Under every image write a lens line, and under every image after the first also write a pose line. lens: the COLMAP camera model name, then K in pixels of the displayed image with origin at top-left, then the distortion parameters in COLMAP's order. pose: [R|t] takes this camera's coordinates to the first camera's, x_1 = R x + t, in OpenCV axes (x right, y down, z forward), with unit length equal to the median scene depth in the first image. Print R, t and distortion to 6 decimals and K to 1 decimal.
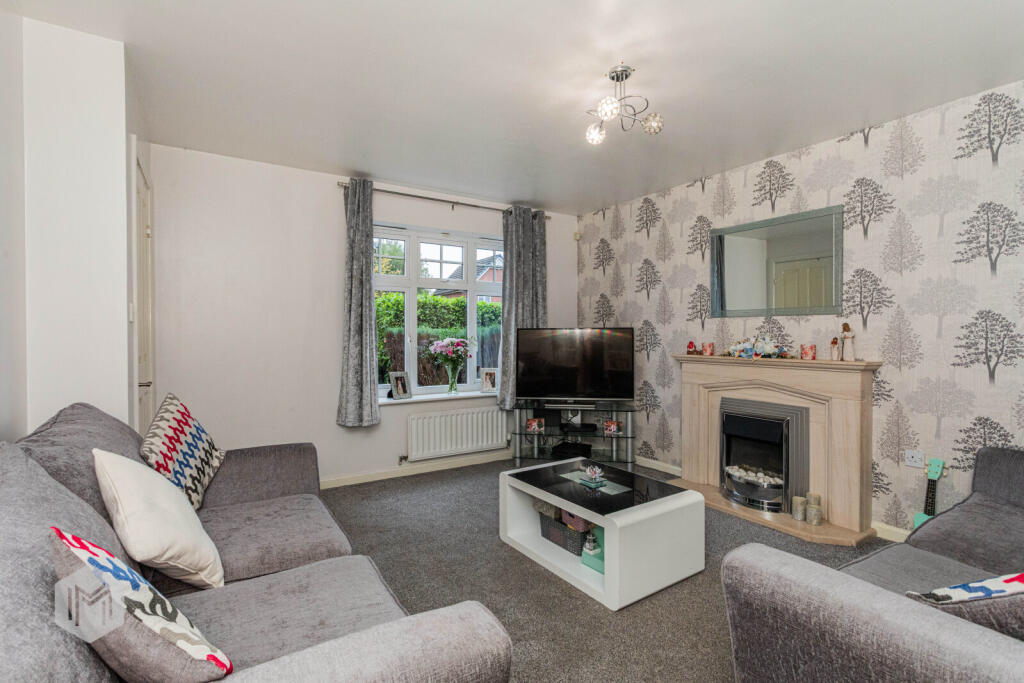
lens RADIAL K [[490.8, 0, 512.0], [0, 490.8, 341.5], [0, 0, 1]] dist [0.018373, -0.000028]
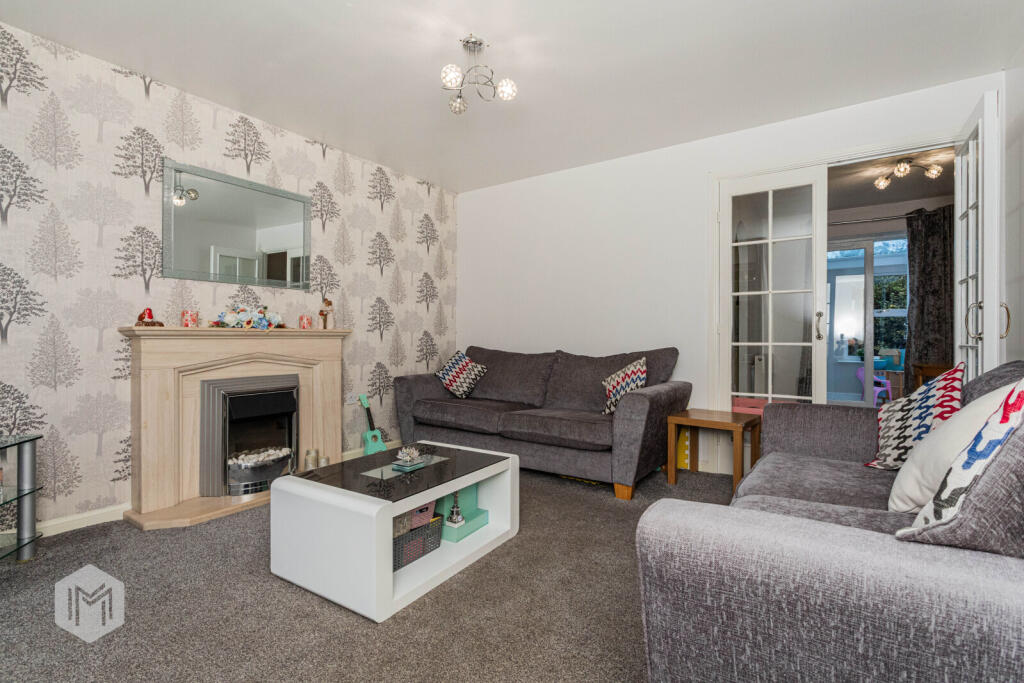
lens RADIAL K [[487.2, 0, 512.0], [0, 487.2, 341.5], [0, 0, 1]] dist [-0.003044, 0.000256]
pose [[-0.386712, -0.001555, 0.922199, -0.472364], [0.018620, 0.999782, 0.009494, 0.051202], [-0.922013, 0.020843, -0.386599, 0.822637]]
